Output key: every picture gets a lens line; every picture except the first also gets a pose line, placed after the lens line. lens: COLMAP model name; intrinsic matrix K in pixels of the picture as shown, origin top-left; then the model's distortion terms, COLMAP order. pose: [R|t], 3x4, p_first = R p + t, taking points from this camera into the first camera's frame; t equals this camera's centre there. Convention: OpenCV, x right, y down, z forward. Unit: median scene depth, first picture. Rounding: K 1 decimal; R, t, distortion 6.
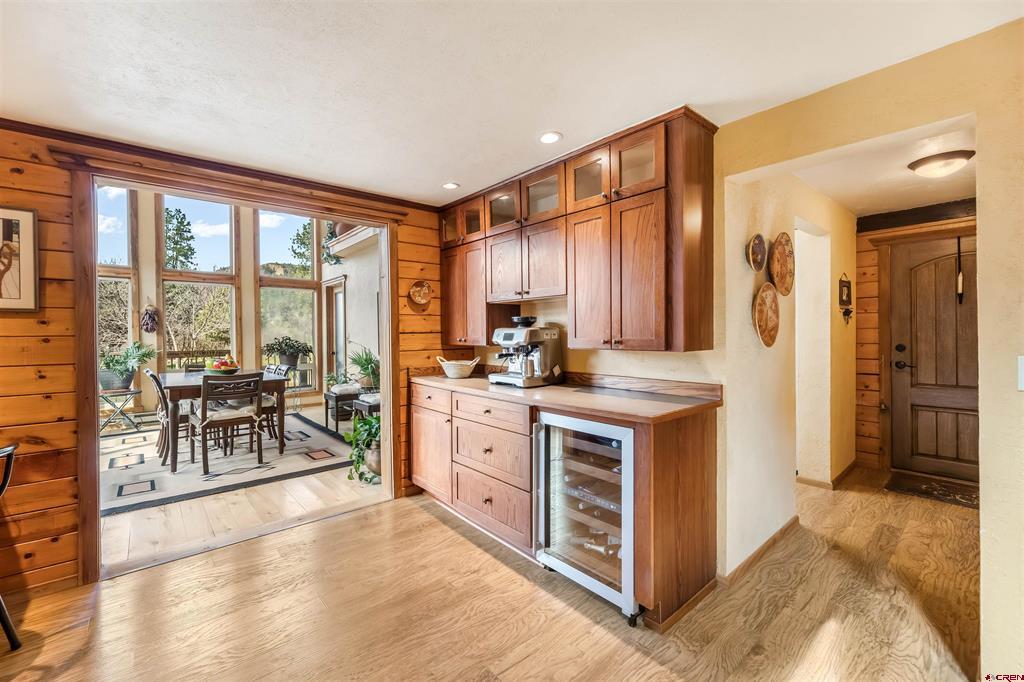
lens RADIAL K [[423.5, 0, 513.6], [0, 423.5, 343.0], [0, 0, 1]] dist [0.001315, -0.000453]
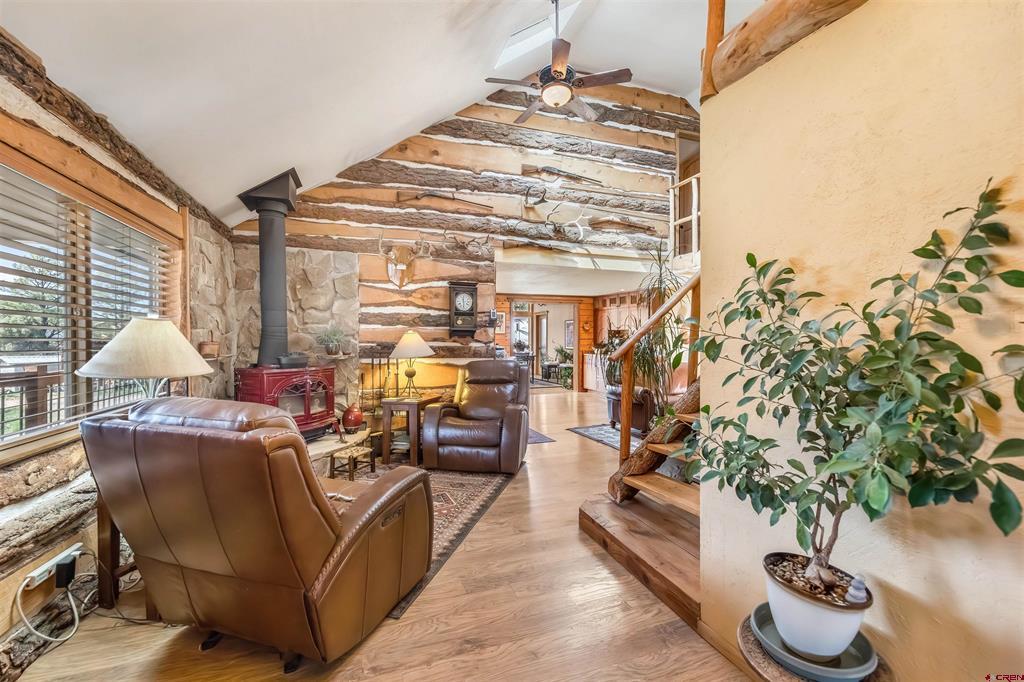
lens RADIAL K [[423.5, 0, 513.6], [0, 423.5, 343.0], [0, 0, 1]] dist [0.001315, -0.000453]
pose [[0.939094, 0.014184, -0.343366, 0.345798], [-0.017439, 0.999827, -0.006393, 0.033128], [0.343216, 0.011991, 0.939180, -2.125238]]
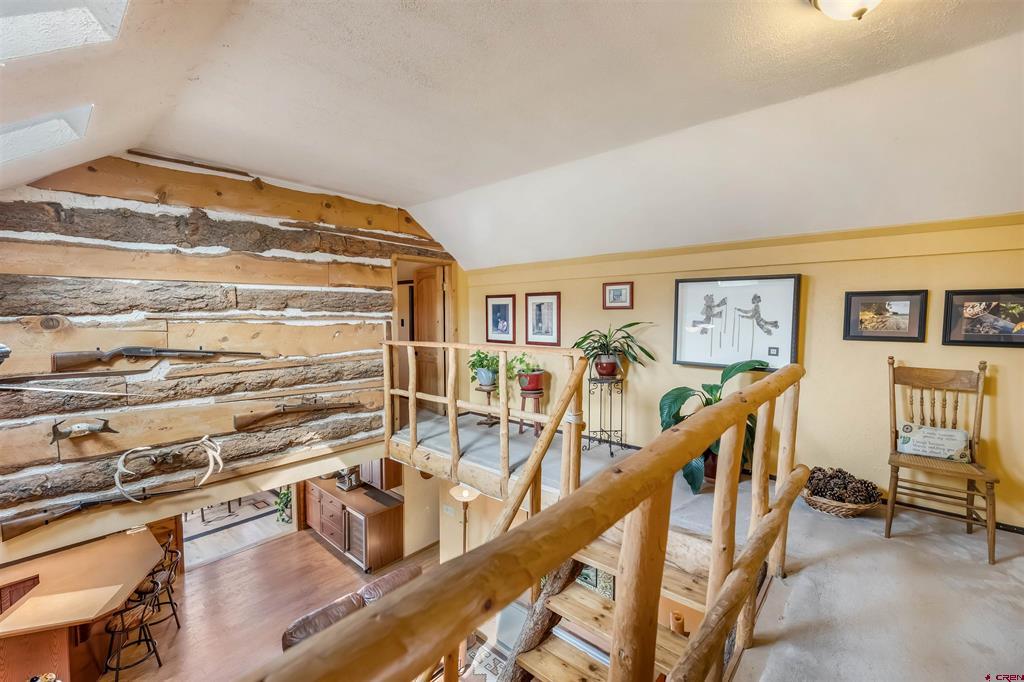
lens RADIAL K [[424.4, 0, 516.7], [0, 424.4, 340.5], [0, 0, 1]] dist [-0.001263, -0.000270]
pose [[0.989939, 0.003157, 0.141460, 0.586469], [-0.009502, 0.998977, 0.044201, -0.806797], [-0.141176, -0.045101, 0.988957, -1.454580]]
